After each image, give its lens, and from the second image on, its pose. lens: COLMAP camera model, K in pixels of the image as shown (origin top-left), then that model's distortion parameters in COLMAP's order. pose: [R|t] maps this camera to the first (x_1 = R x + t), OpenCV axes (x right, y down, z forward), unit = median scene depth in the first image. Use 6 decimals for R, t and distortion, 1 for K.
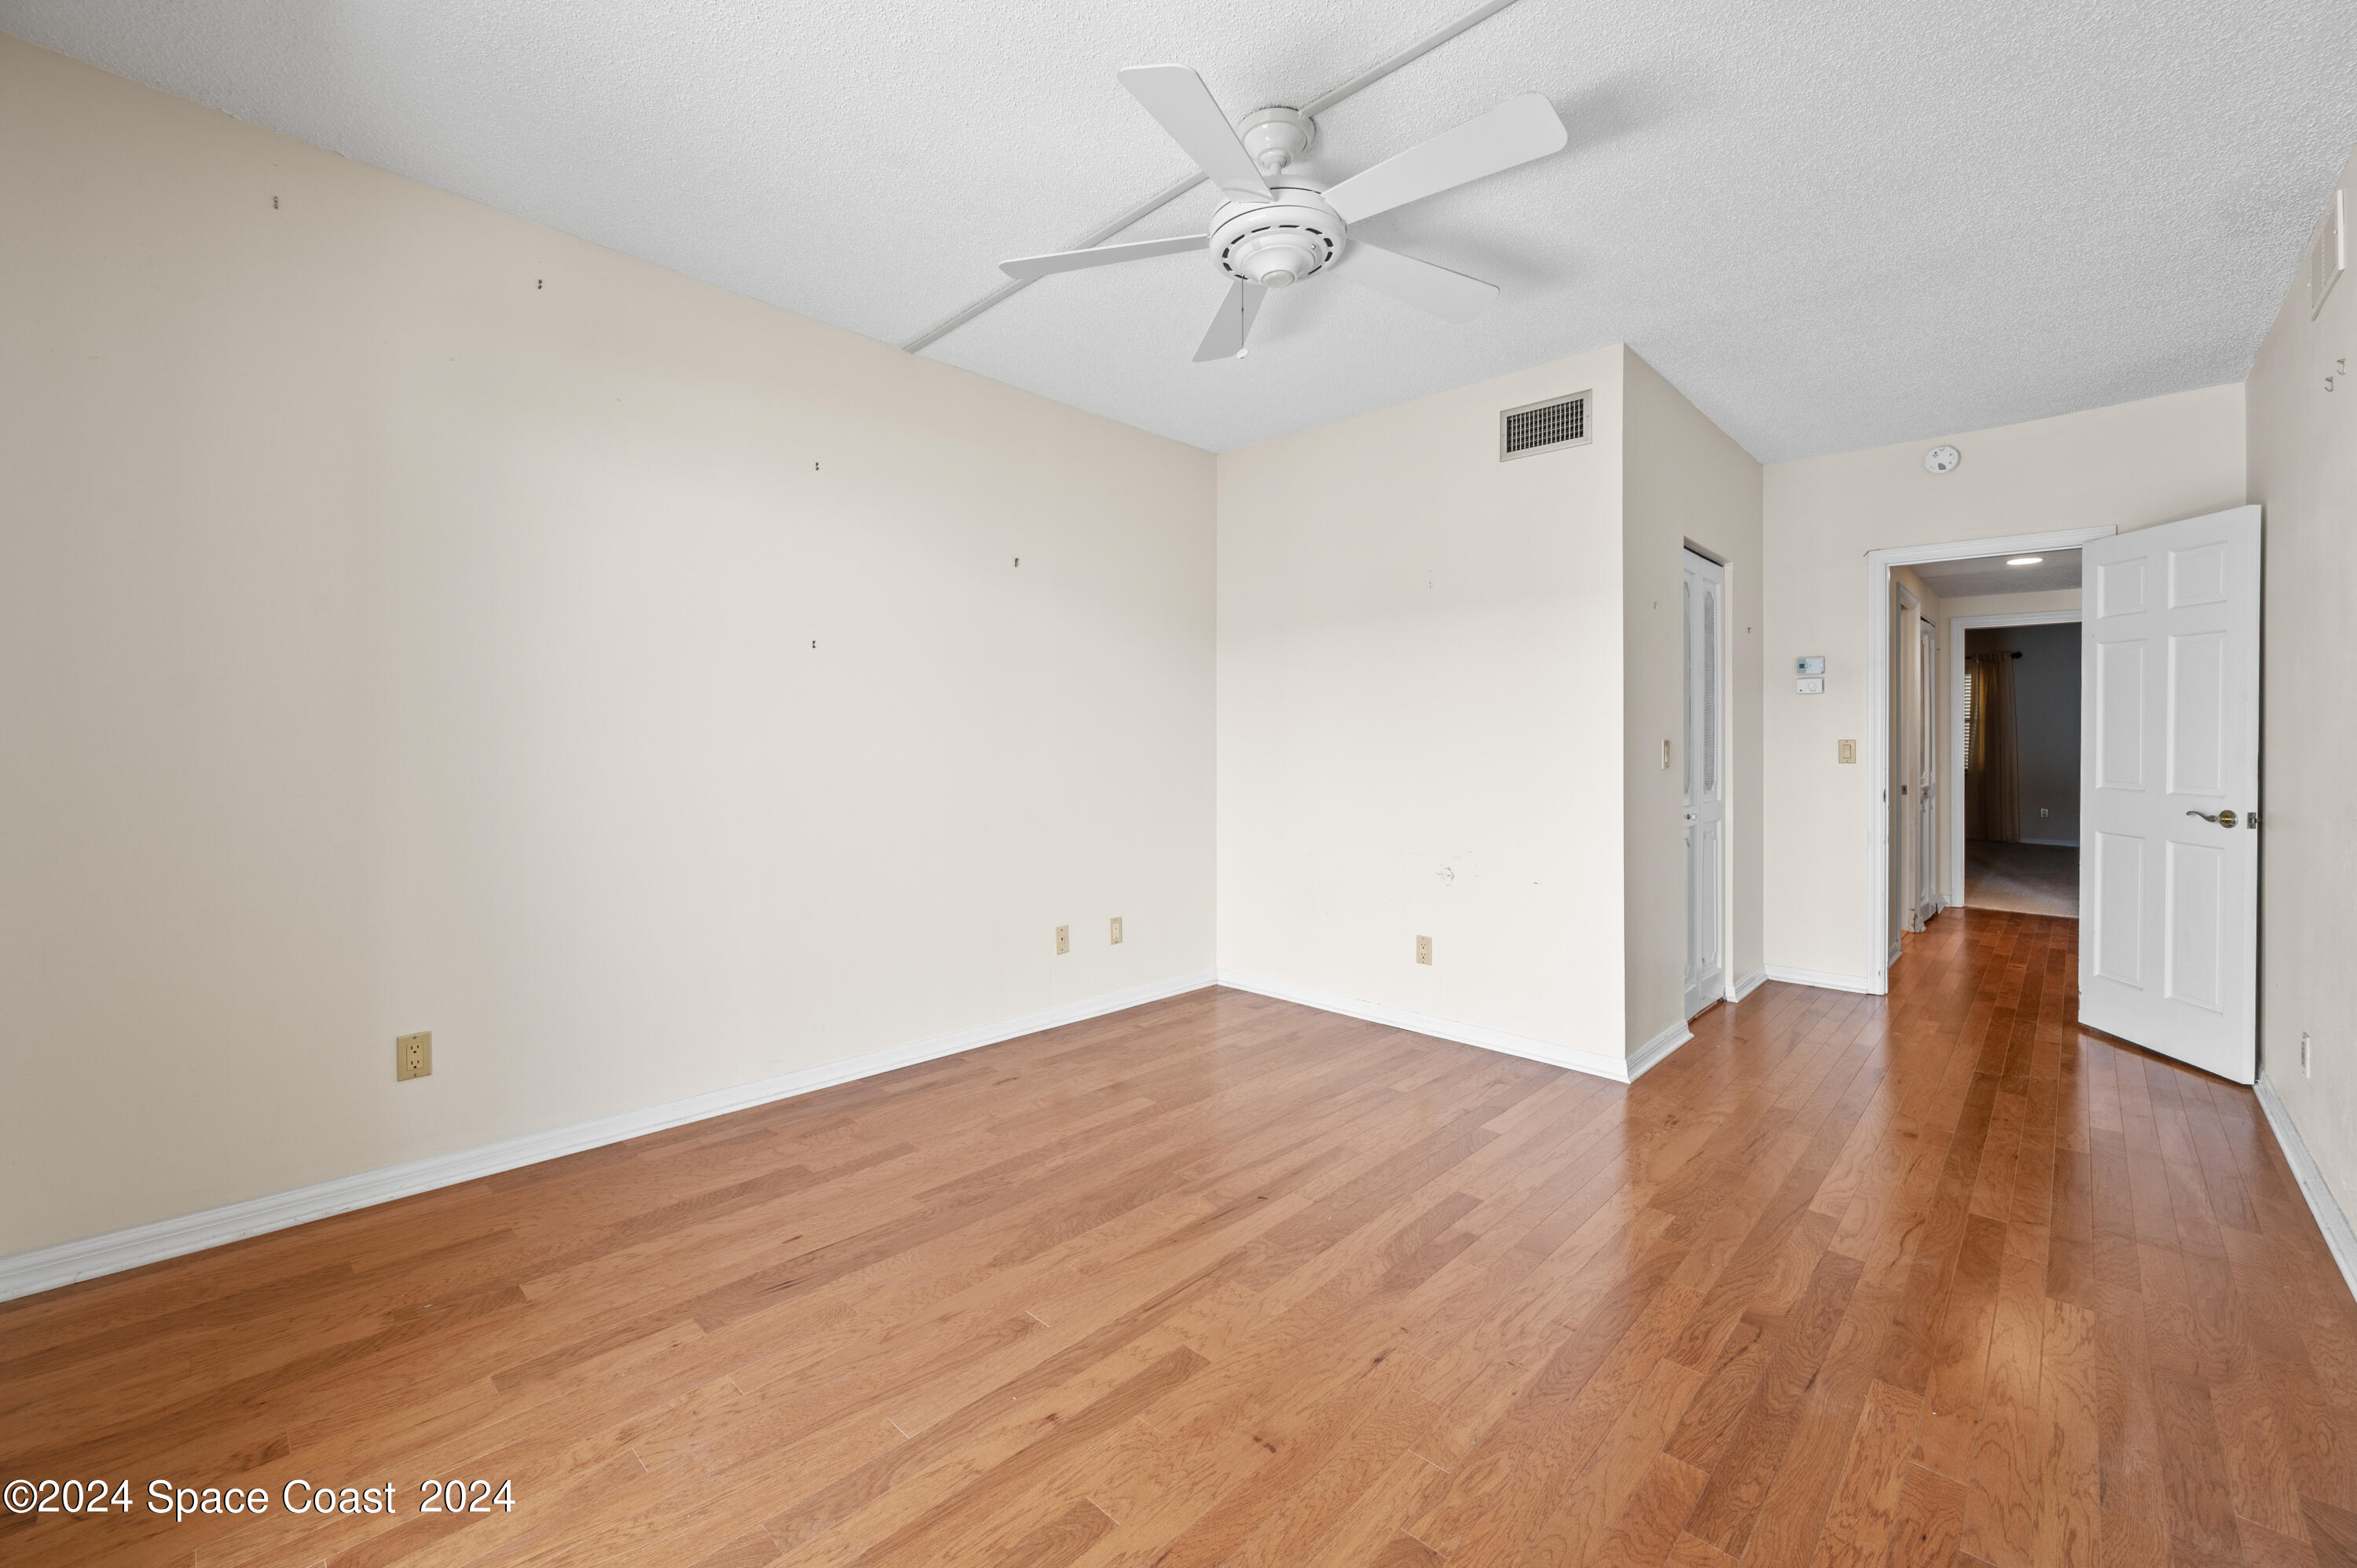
lens RADIAL K [[942.8, 0, 1182.9], [0, 942.8, 739.0], [0, 0, 1]] dist [-0.000565, 0.000367]
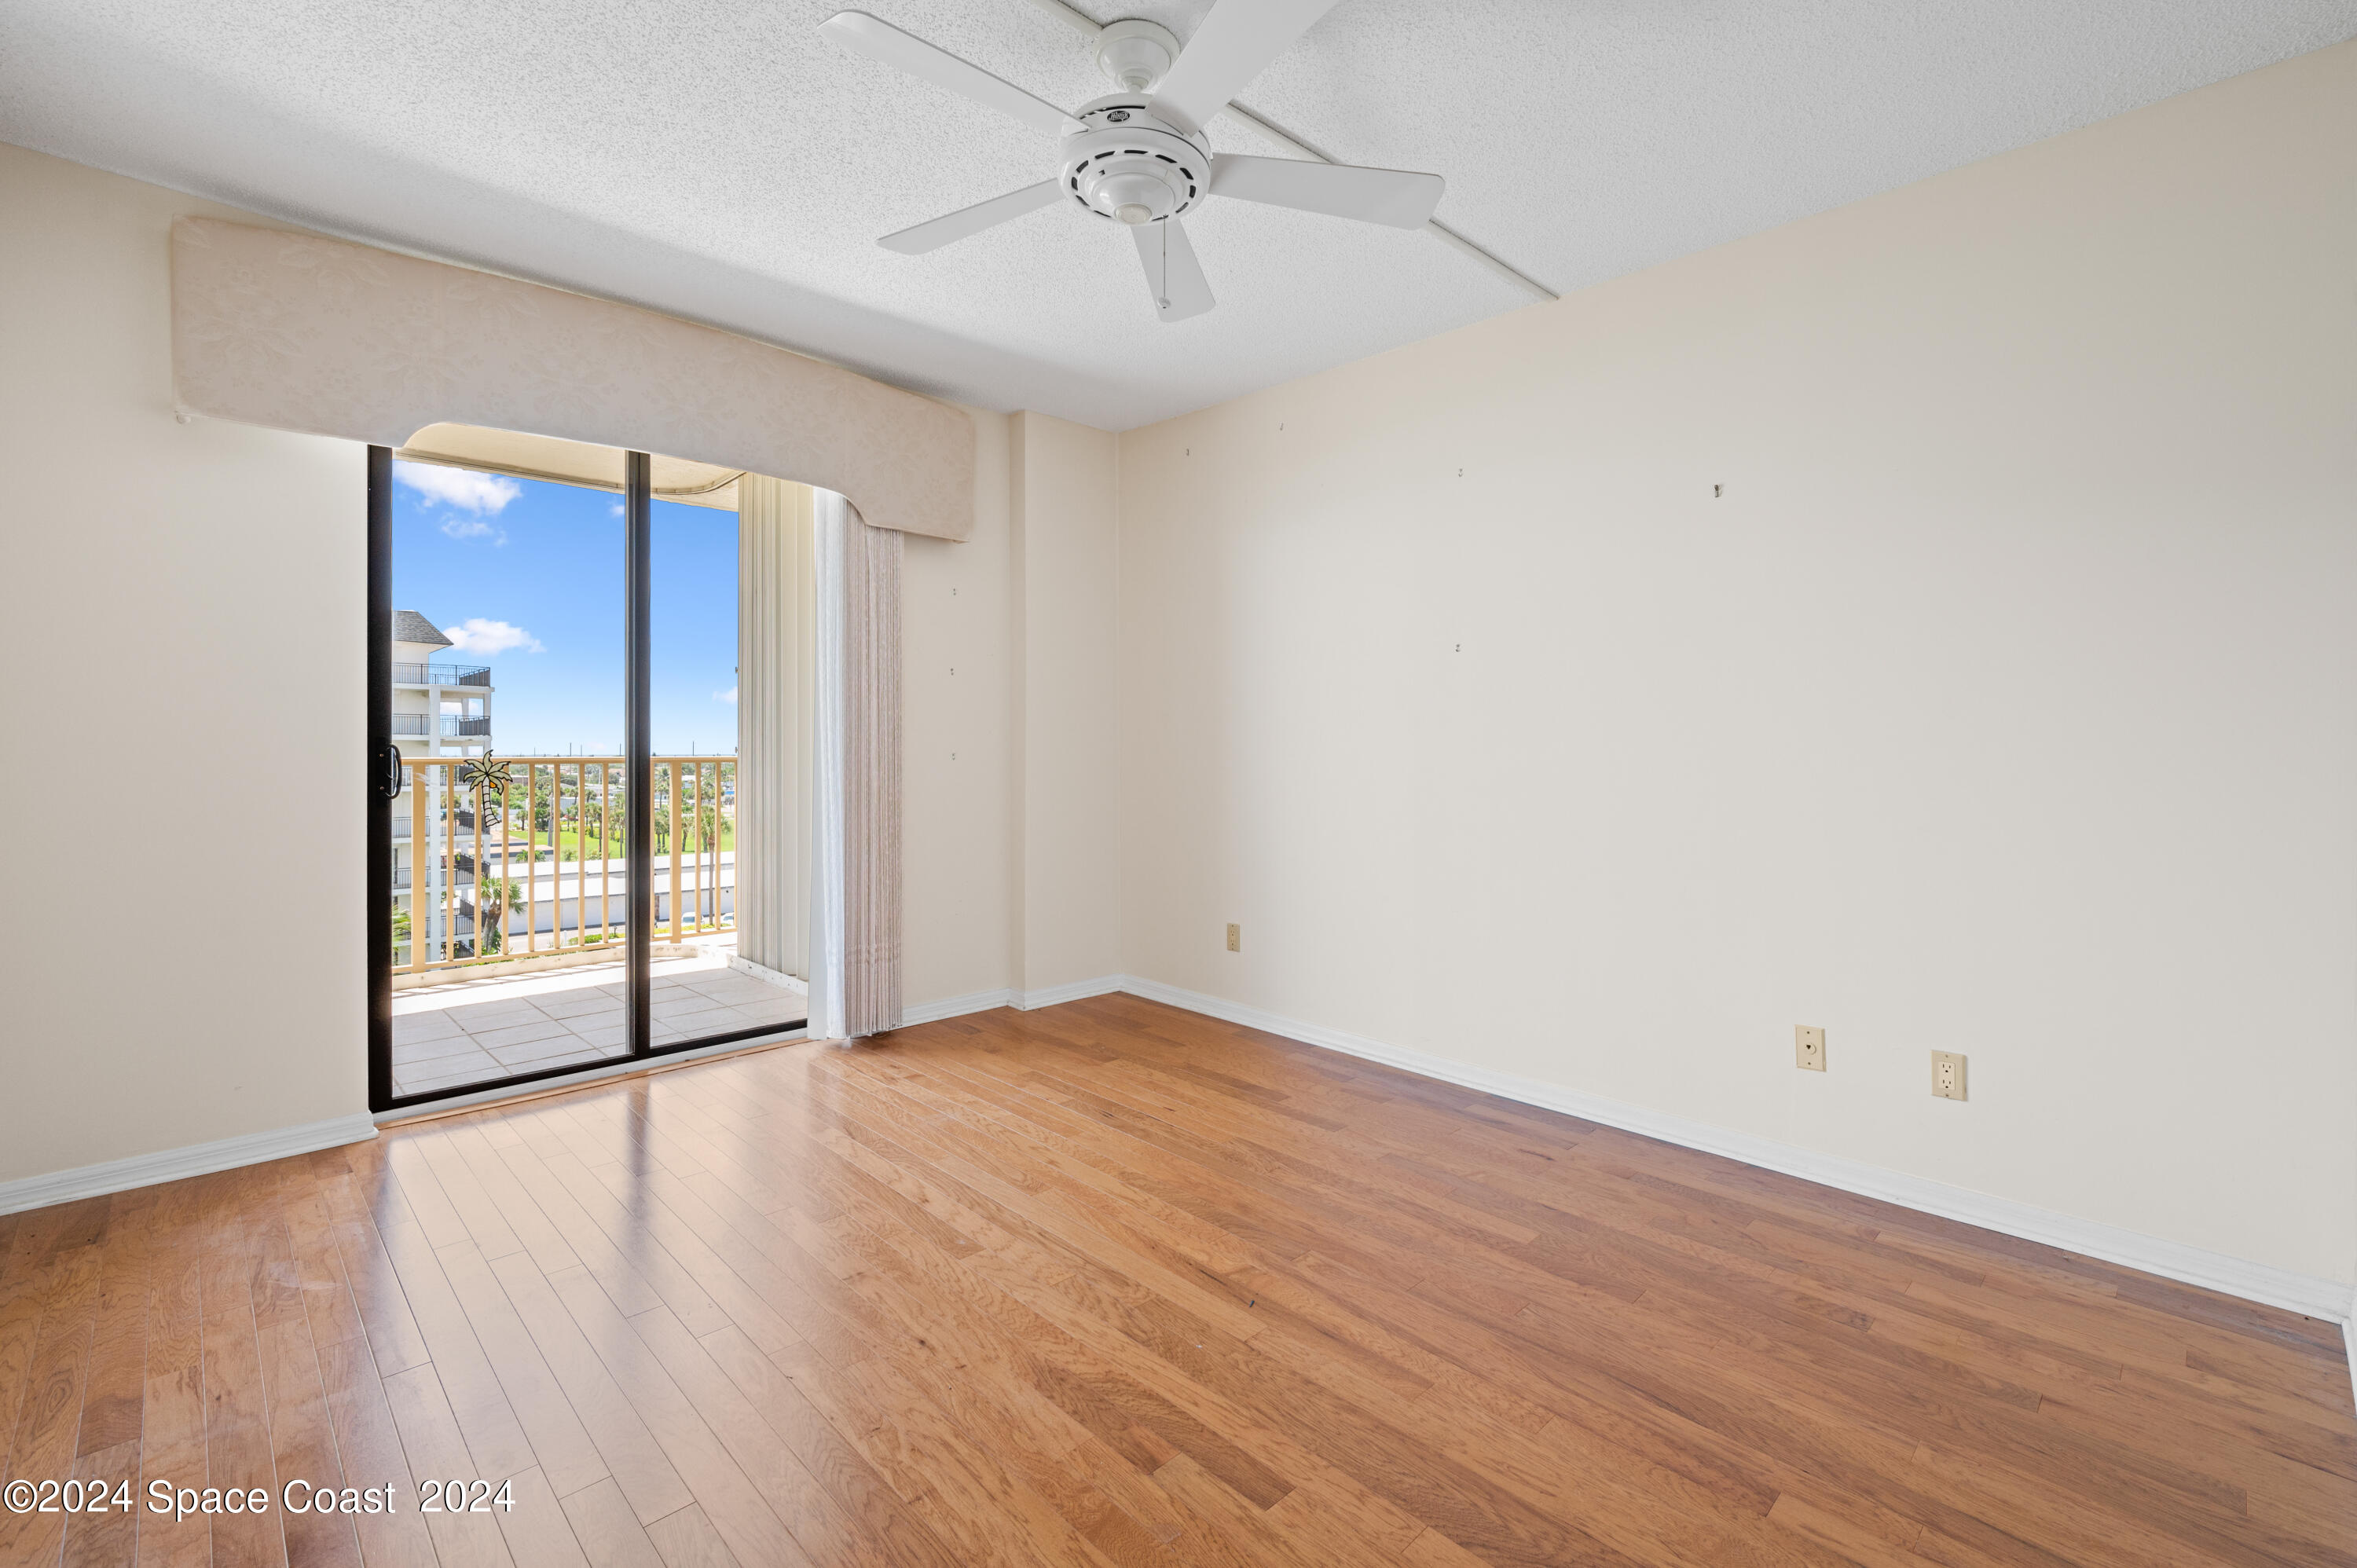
lens RADIAL K [[1014.1, 0, 1186.4], [0, 1014.1, 765.0], [0, 0, 1]] dist [0.000019, 0.000120]
pose [[-0.024205, 0.012136, -0.999633, 0.945245], [-0.000278, 0.999926, 0.012147, 0.014605], [0.999707, 0.000572, -0.024200, 0.960937]]
